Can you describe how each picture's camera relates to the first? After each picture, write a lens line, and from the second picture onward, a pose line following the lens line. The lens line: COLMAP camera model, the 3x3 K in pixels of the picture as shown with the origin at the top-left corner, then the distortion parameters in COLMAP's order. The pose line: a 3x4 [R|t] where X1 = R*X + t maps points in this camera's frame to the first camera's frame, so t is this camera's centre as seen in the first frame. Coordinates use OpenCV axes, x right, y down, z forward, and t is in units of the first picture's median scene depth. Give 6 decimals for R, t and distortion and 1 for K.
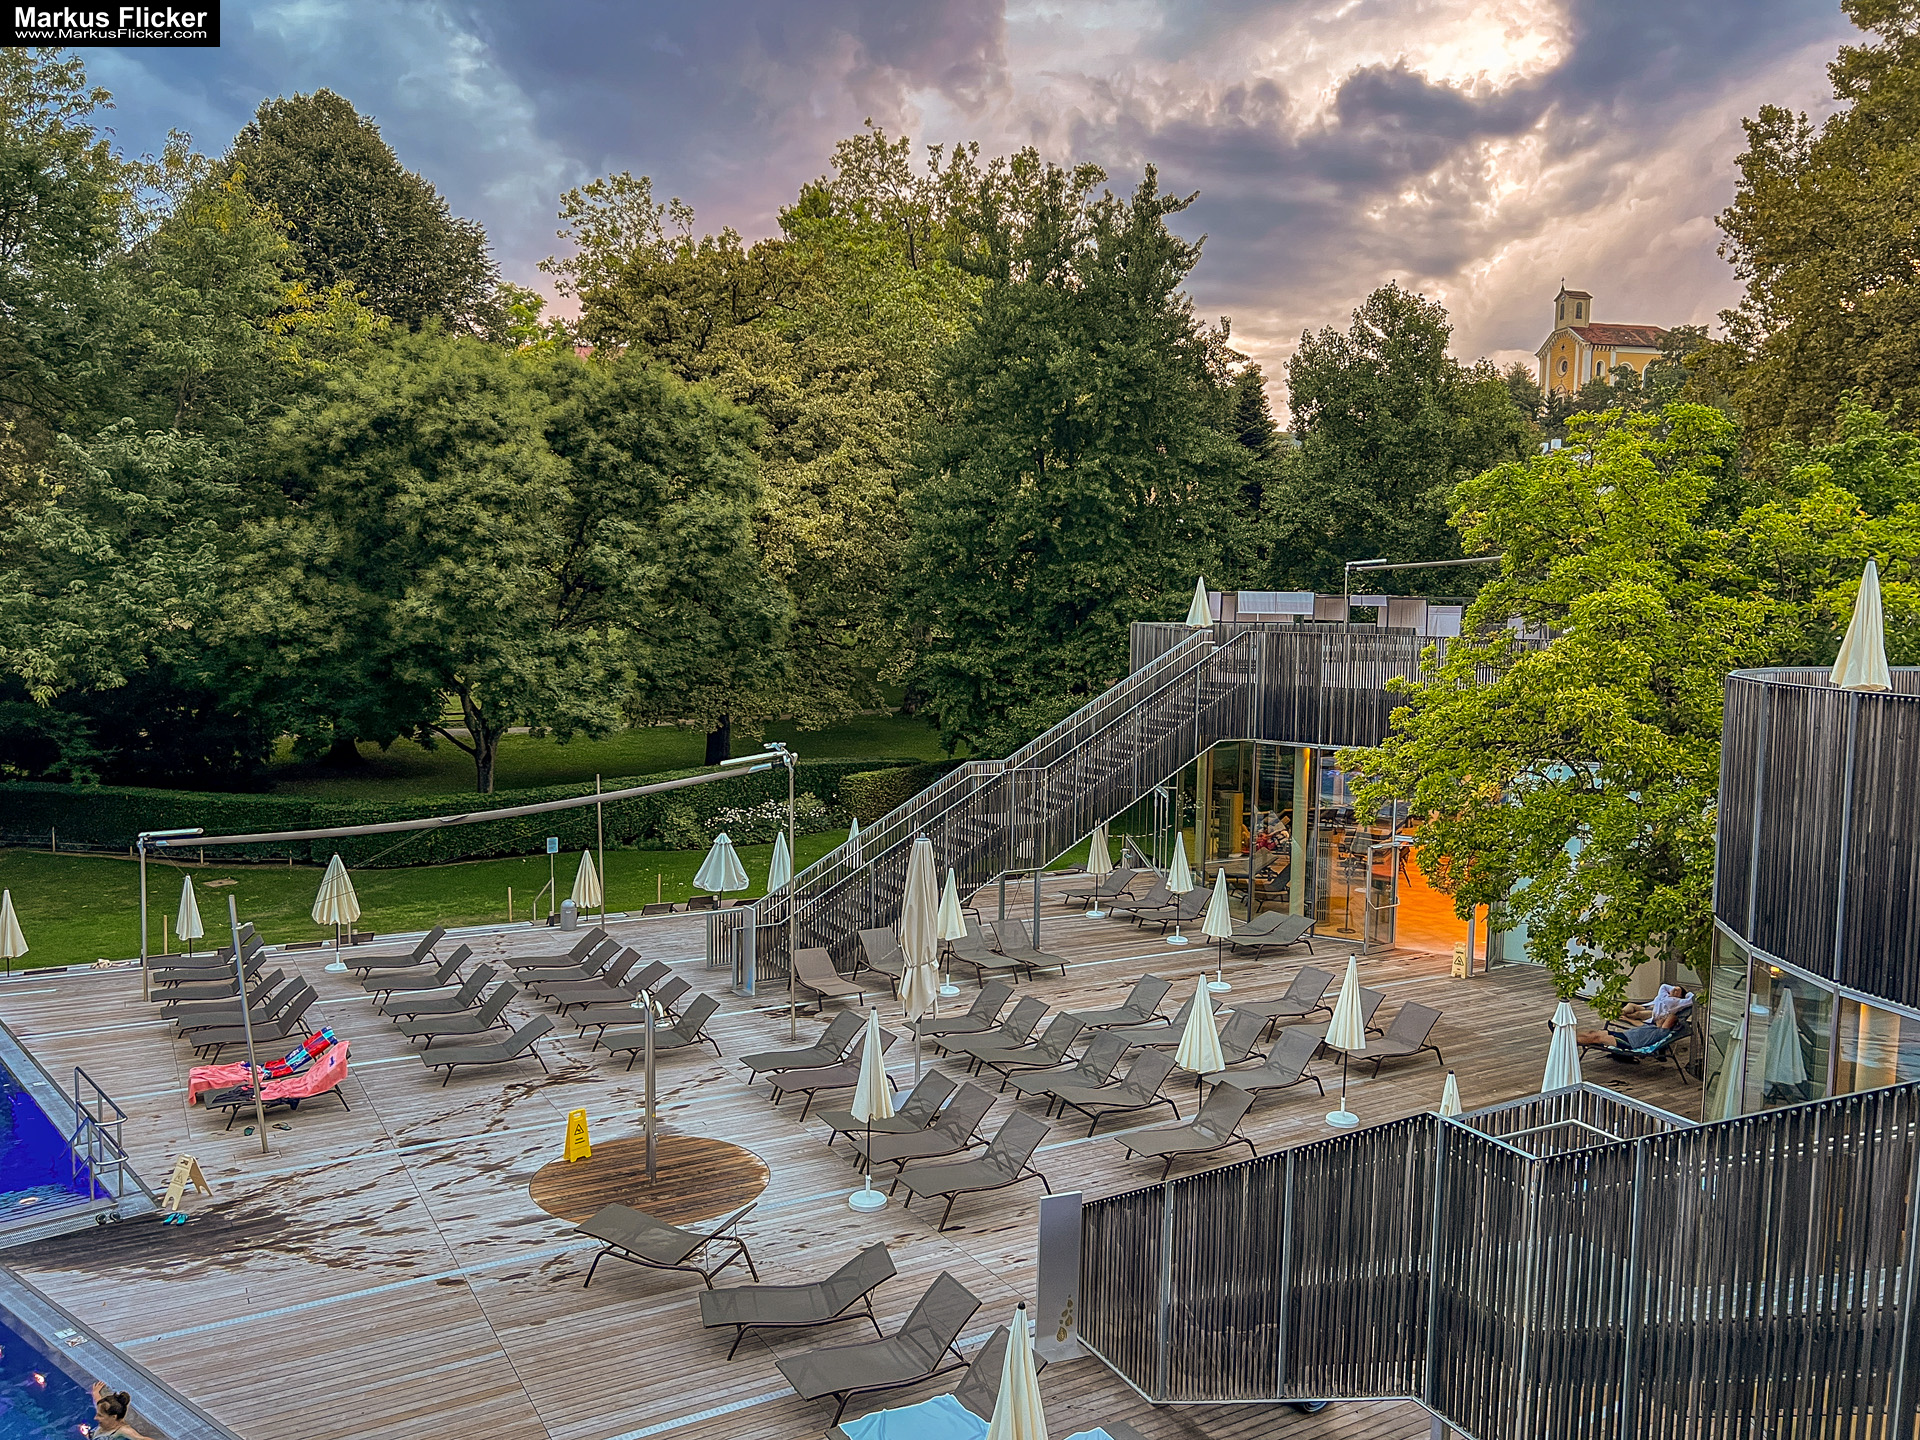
lens RADIAL K [[1467.6, 0, 950.6], [0, 1467.6, 726.2], [0, 0, 1]] dist [-0.003244, 0.001776]
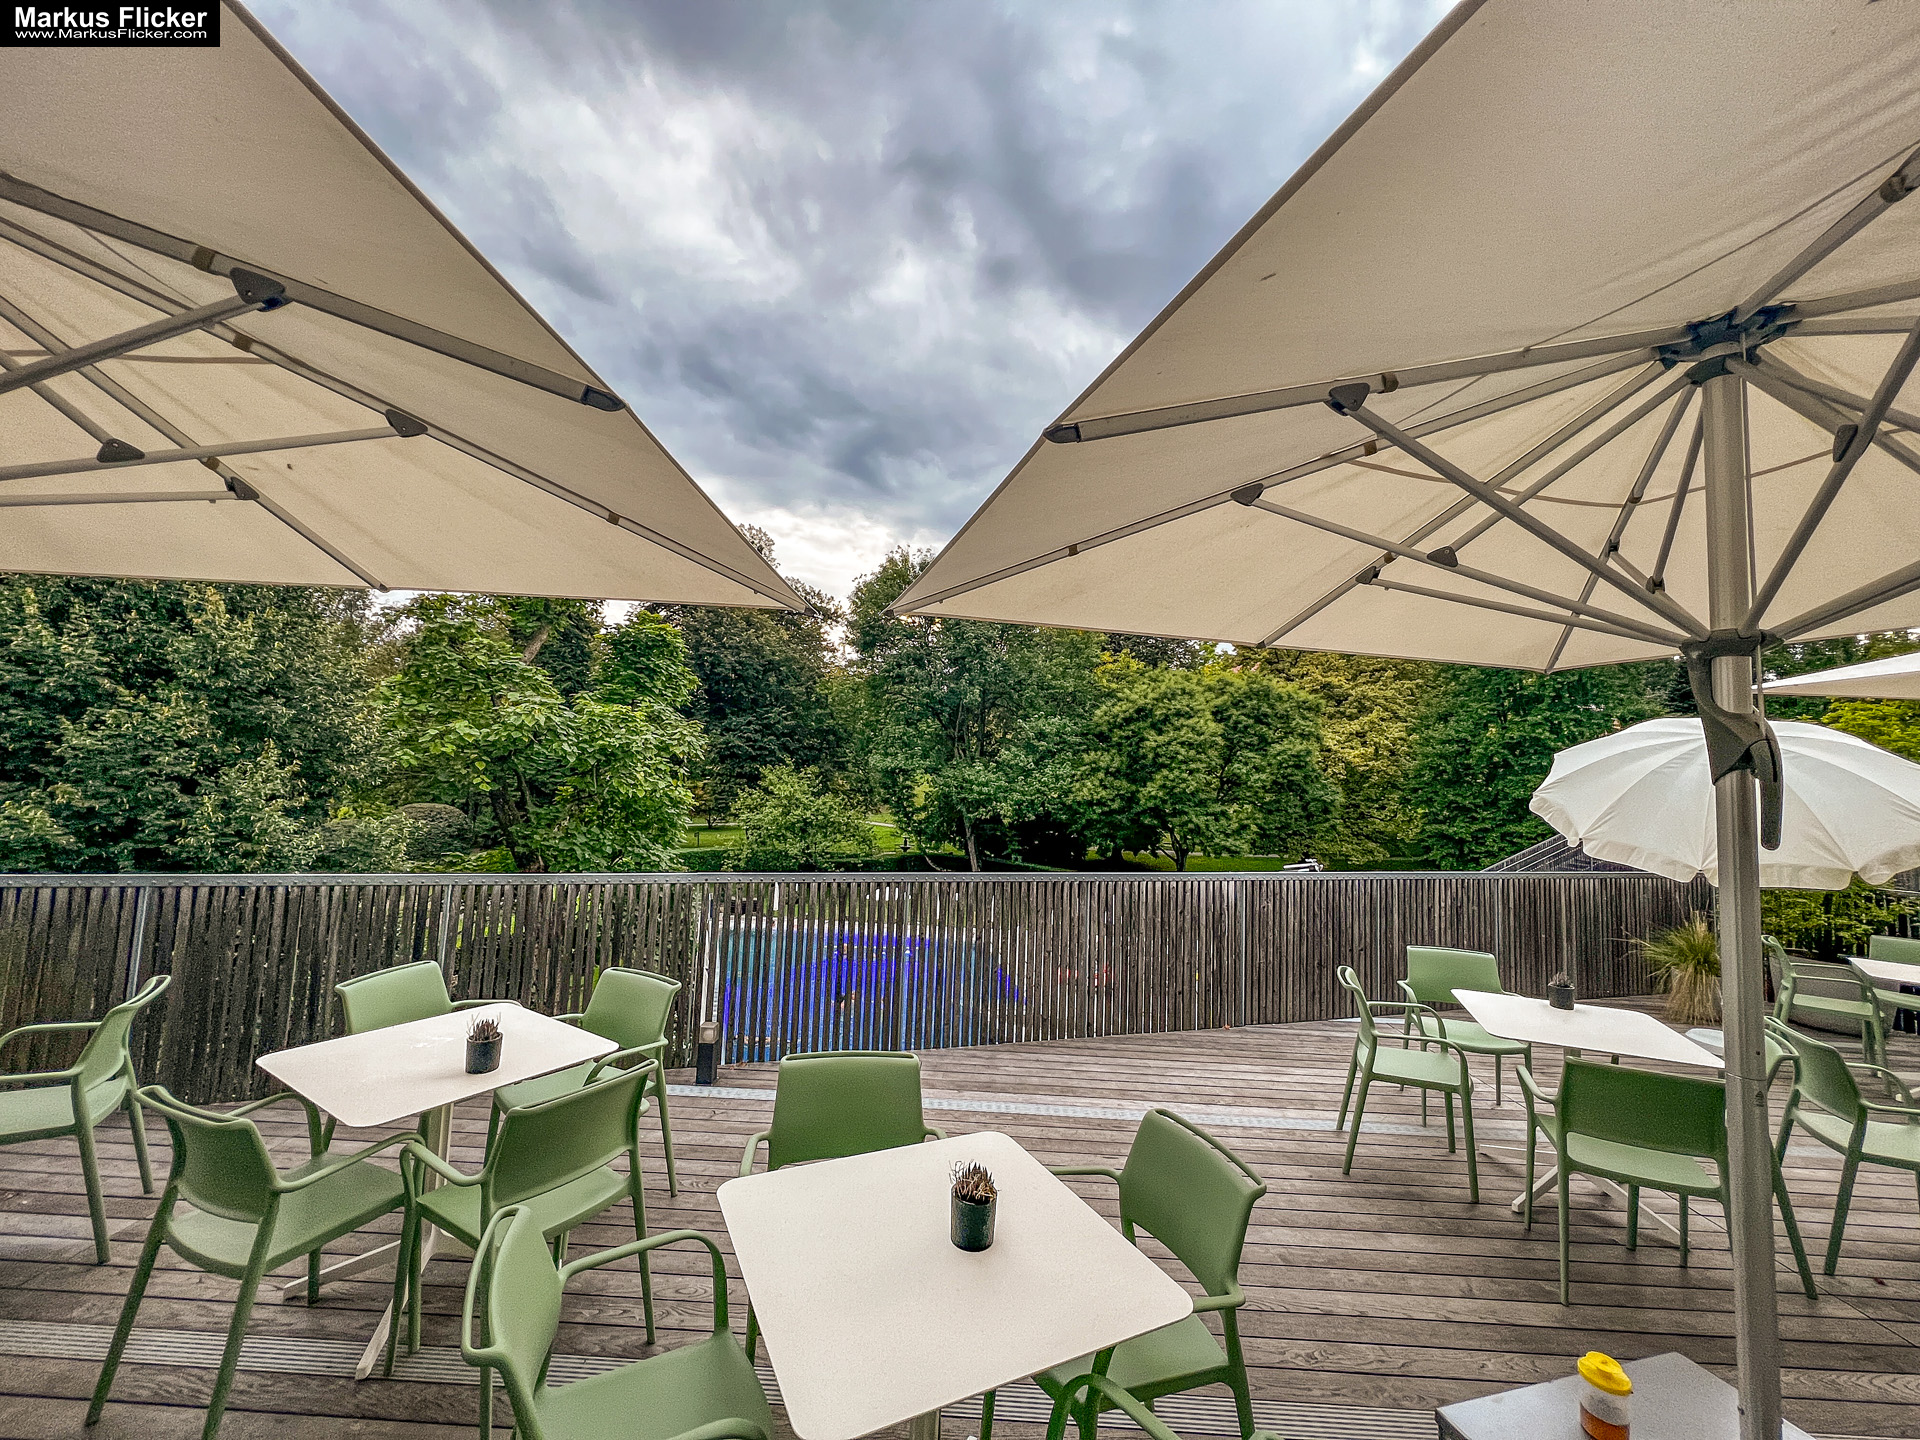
lens RADIAL K [[766.3, 0, 958.2], [0, 766.3, 717.0], [0, 0, 1]] dist [-0.000710, 0.000281]
pose [[0.827116, -0.026064, -0.561427, 0.051425], [-0.073771, 0.985247, -0.154423, 0.009840], [0.557169, 0.169143, 0.812991, -0.133337]]
